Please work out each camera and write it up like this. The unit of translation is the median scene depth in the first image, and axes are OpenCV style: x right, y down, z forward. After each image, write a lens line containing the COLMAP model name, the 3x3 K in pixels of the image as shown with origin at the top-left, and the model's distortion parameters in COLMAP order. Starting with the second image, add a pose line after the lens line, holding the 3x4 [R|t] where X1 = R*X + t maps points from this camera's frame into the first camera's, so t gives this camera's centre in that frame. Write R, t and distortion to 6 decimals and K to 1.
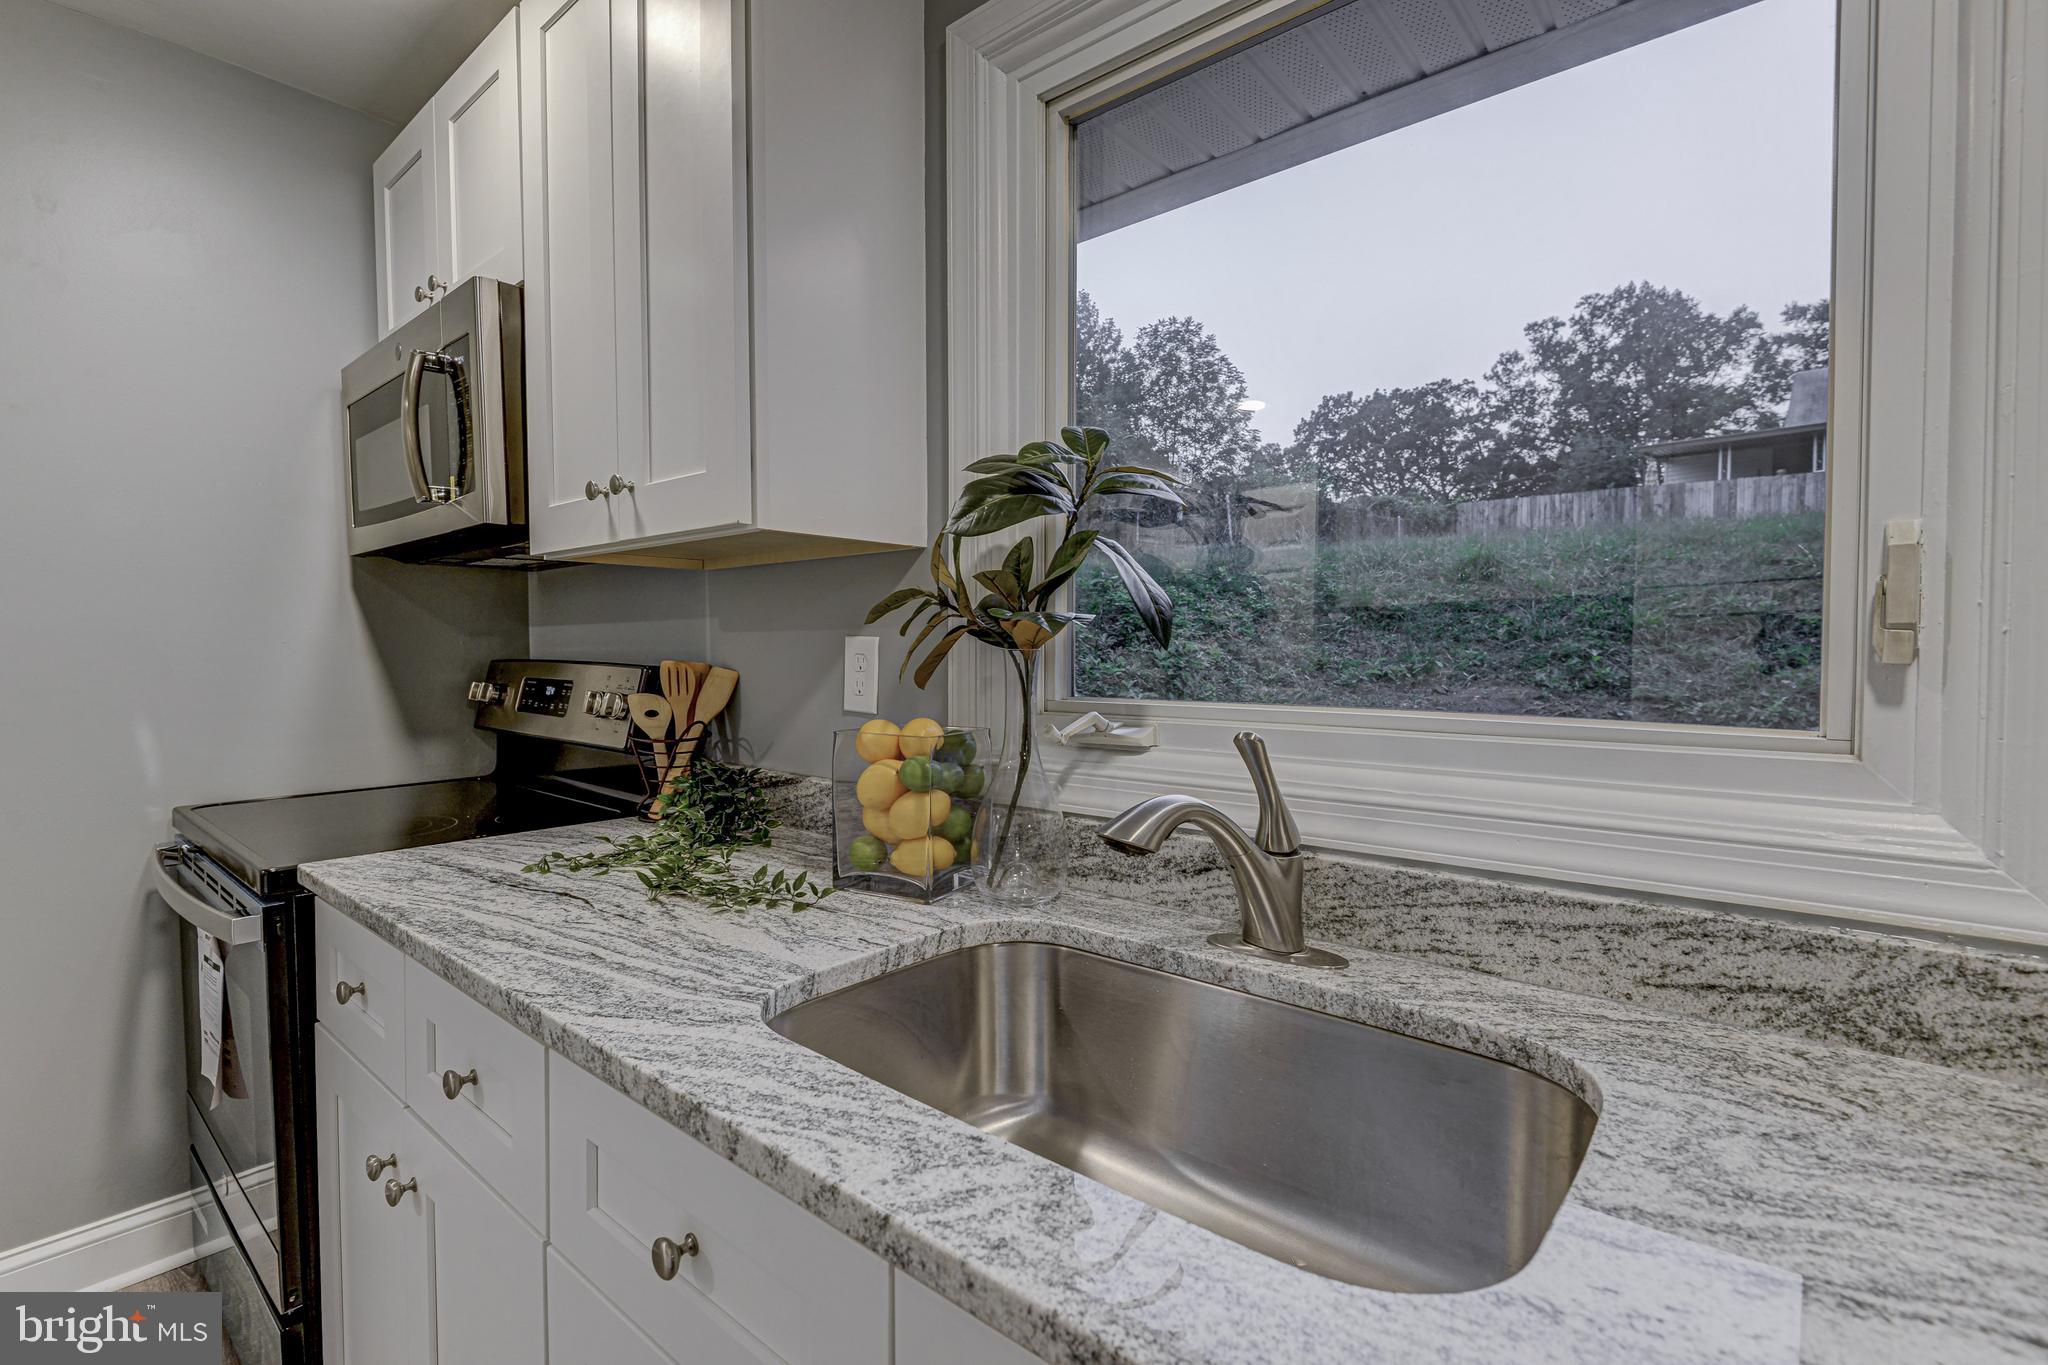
lens RADIAL K [[936.2, 0, 996.4], [0, 936.2, 673.7], [0, 0, 1]] dist [0.007113, -0.010278]
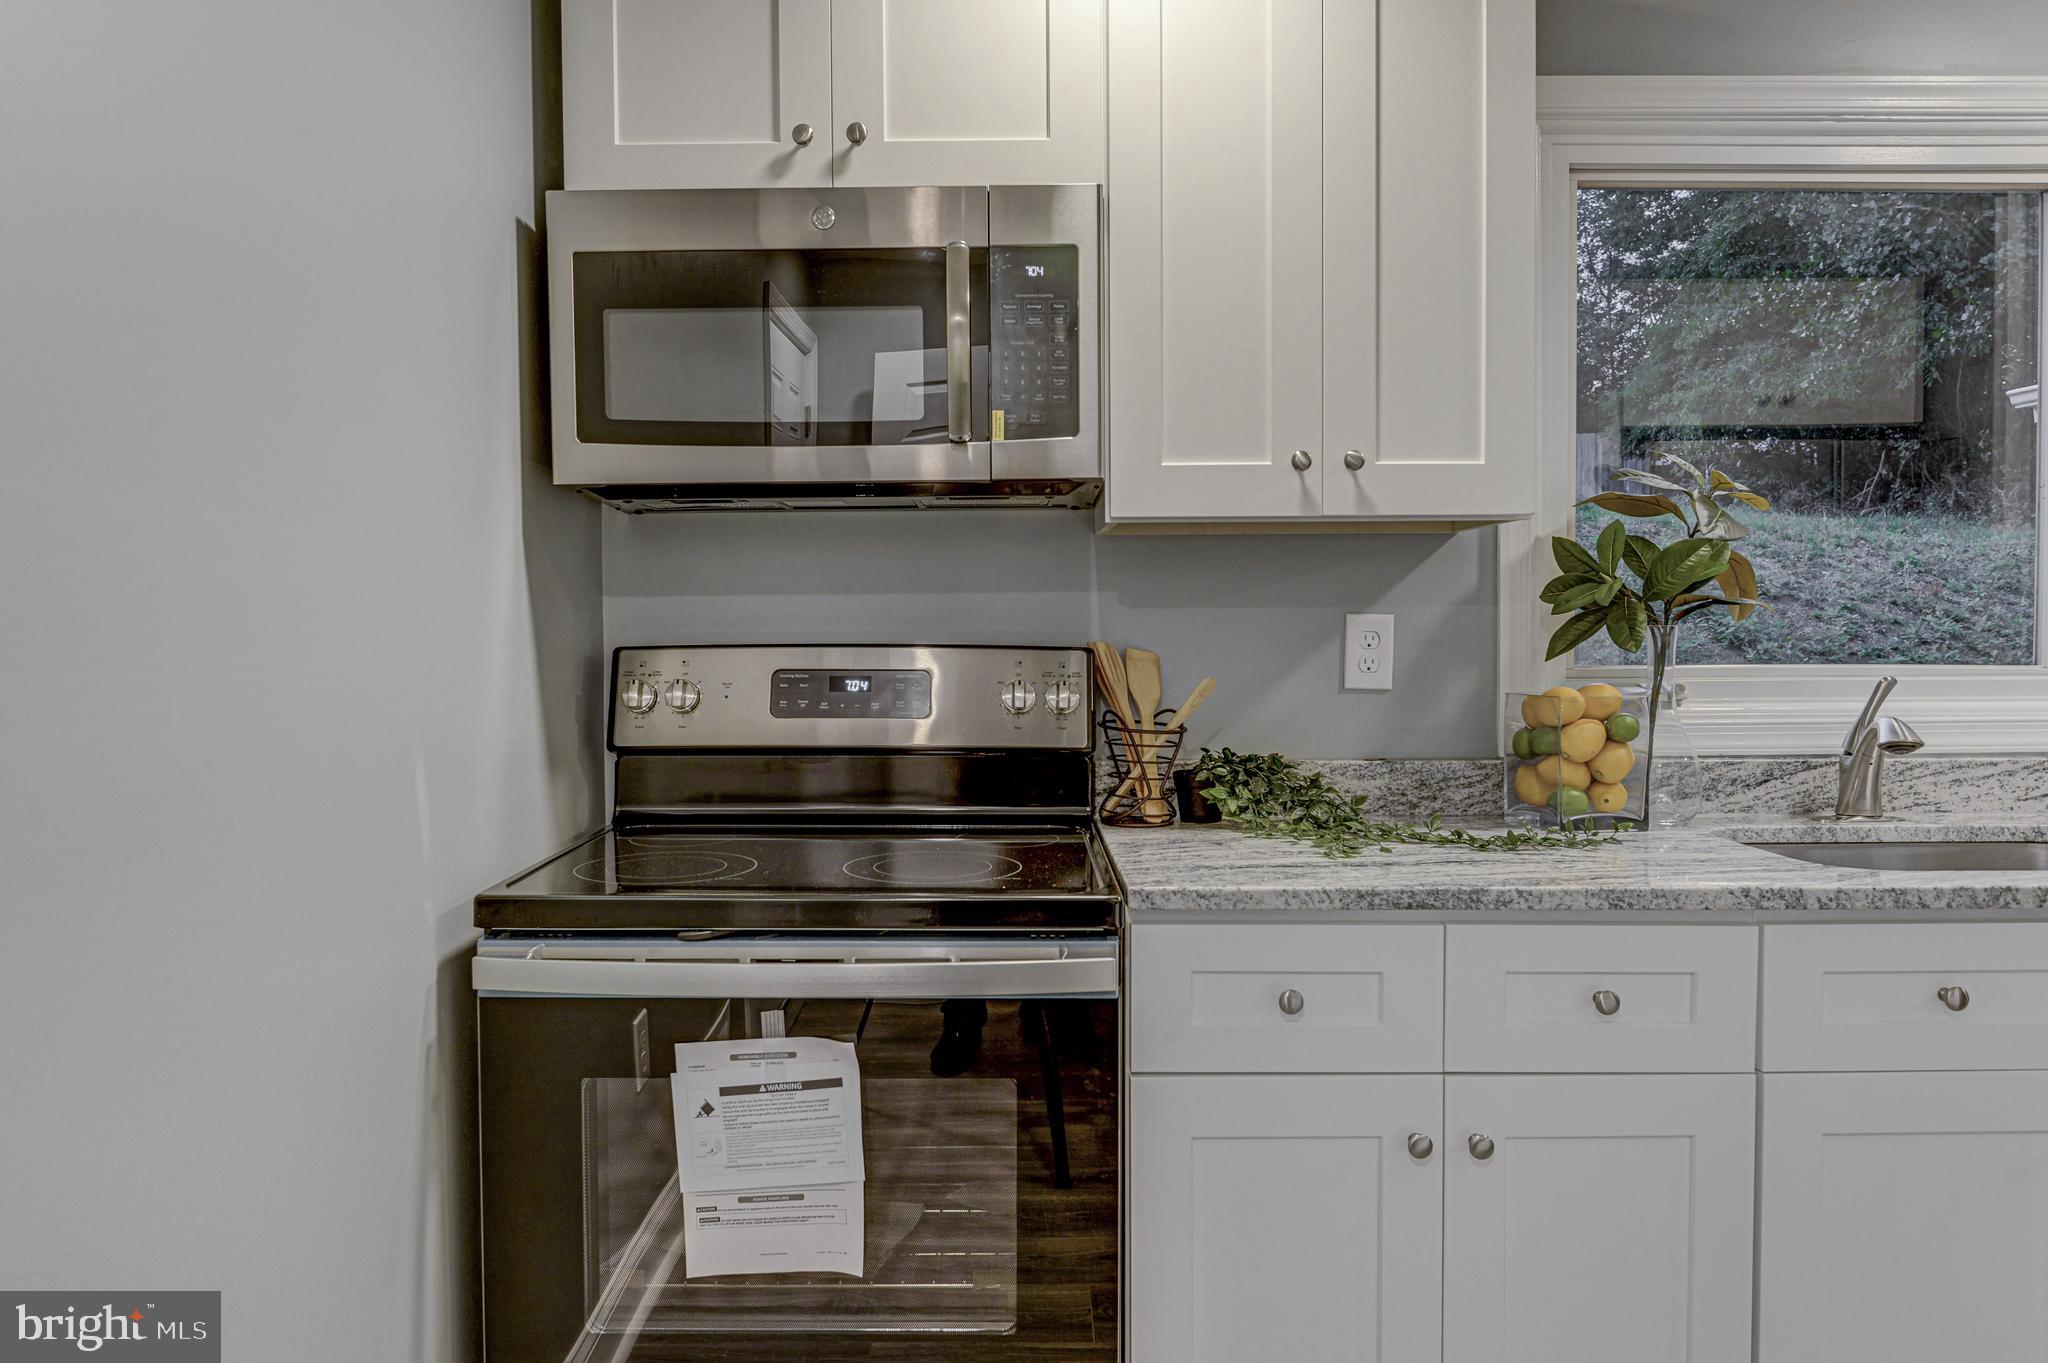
lens RADIAL K [[1391.4, 0, 1002.0], [0, 1391.4, 666.2], [0, 0, 1]] dist [-0.008296, -0.004157]
pose [[0.751033, -0.023342, 0.659852, -1.680973], [0.022021, 0.999704, 0.010300, -0.009836], [-0.659898, 0.006795, 0.751325, 0.153366]]
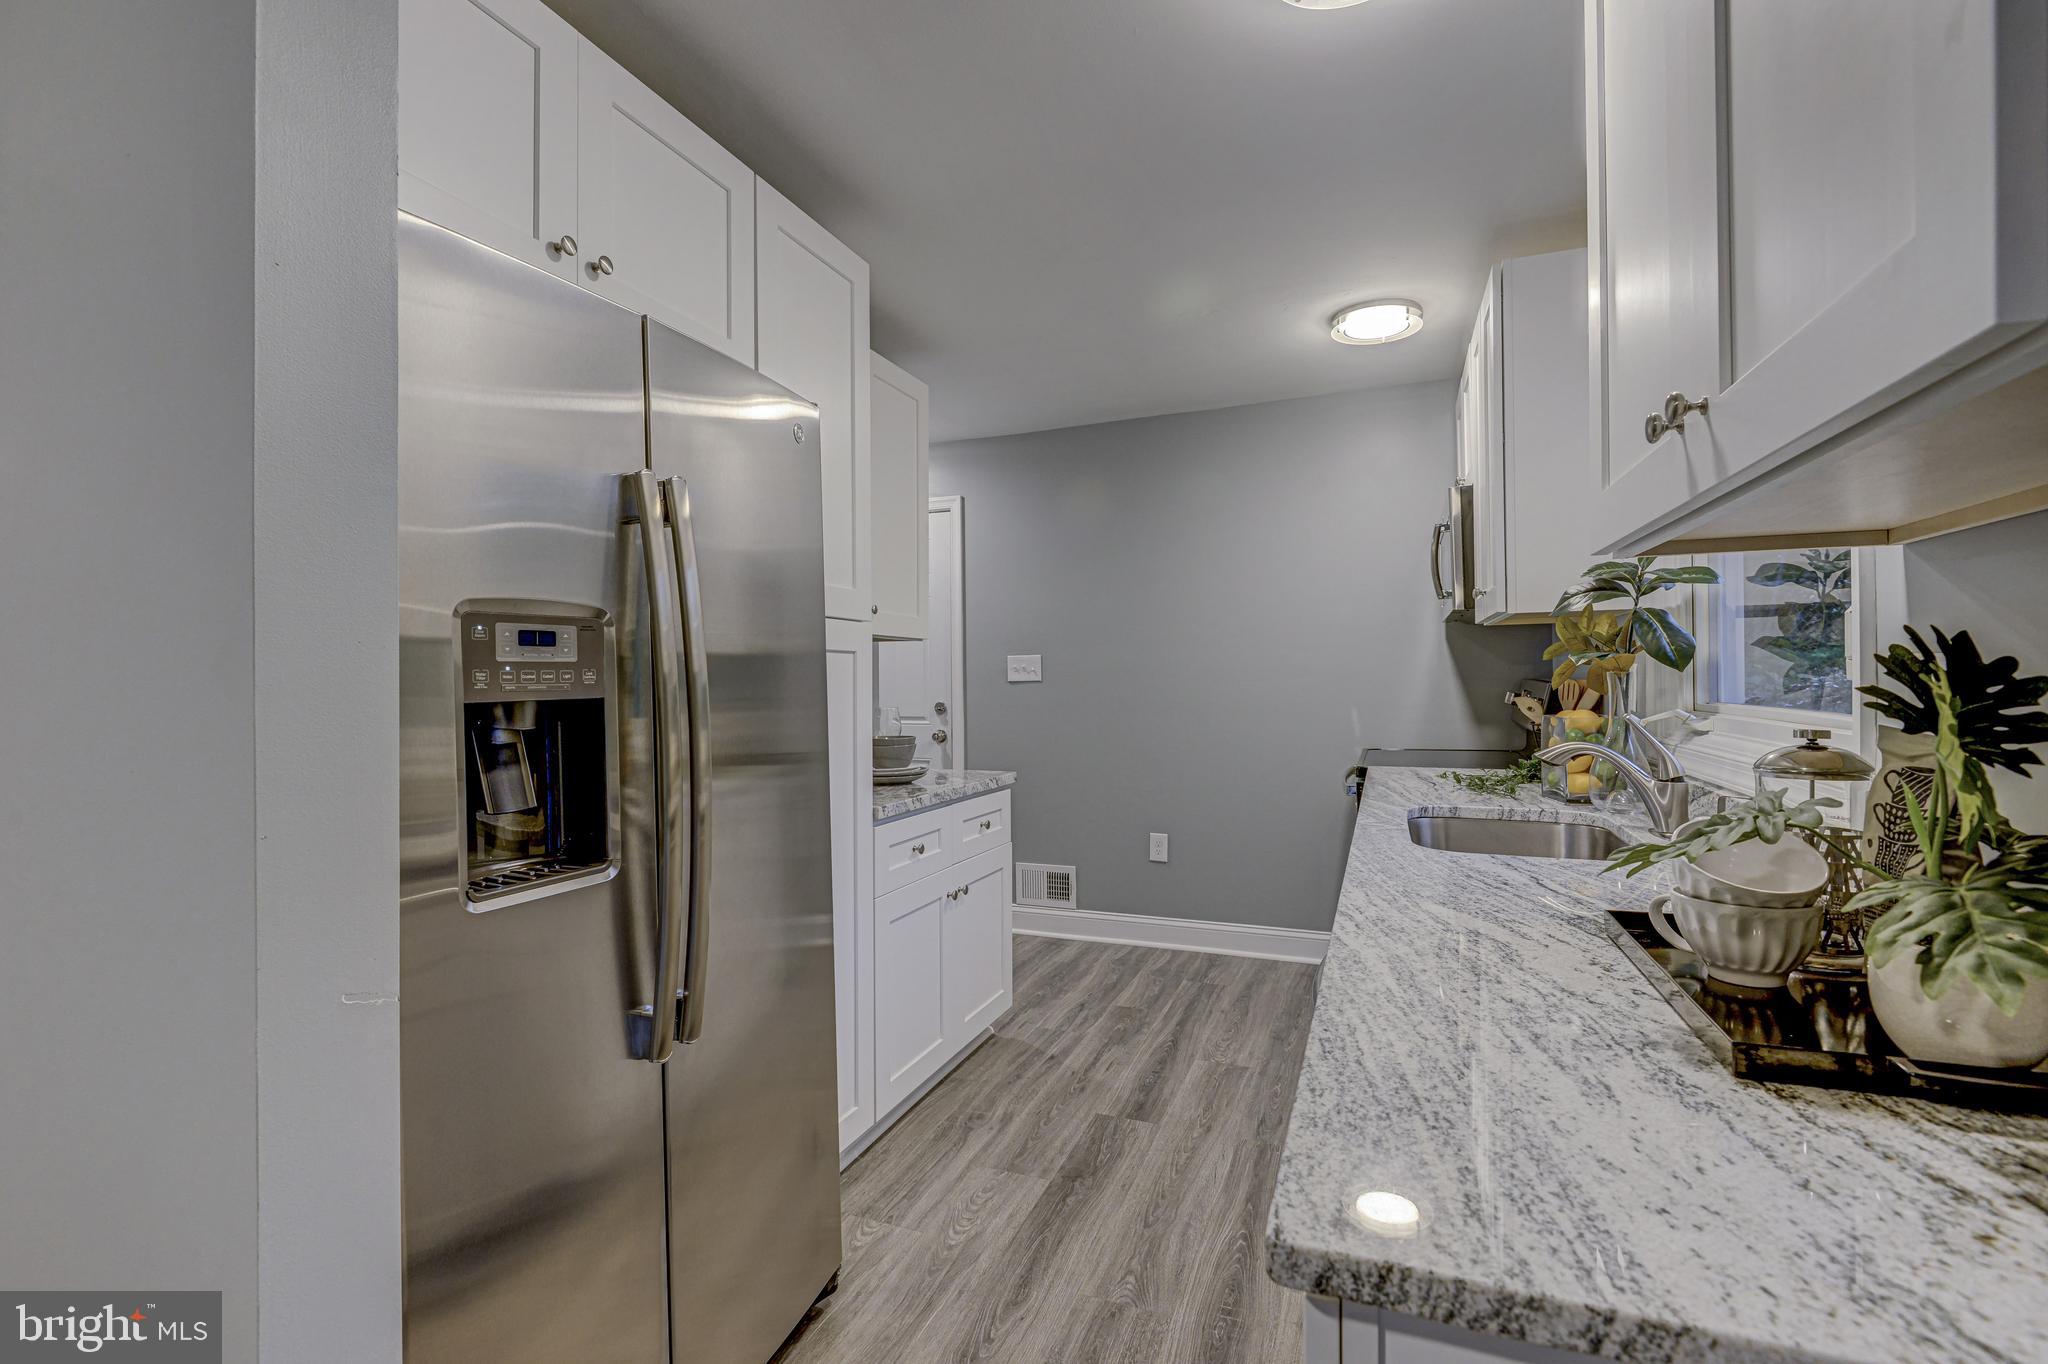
lens RADIAL K [[936.2, 0, 996.4], [0, 936.2, 673.2], [0, 0, 1]] dist [0.007113, -0.010278]
pose [[0.298837, -0.006525, -0.954282, 1.225919], [-0.013561, 0.999847, -0.011083, 0.011293], [0.954208, 0.016253, 0.298703, -0.604552]]
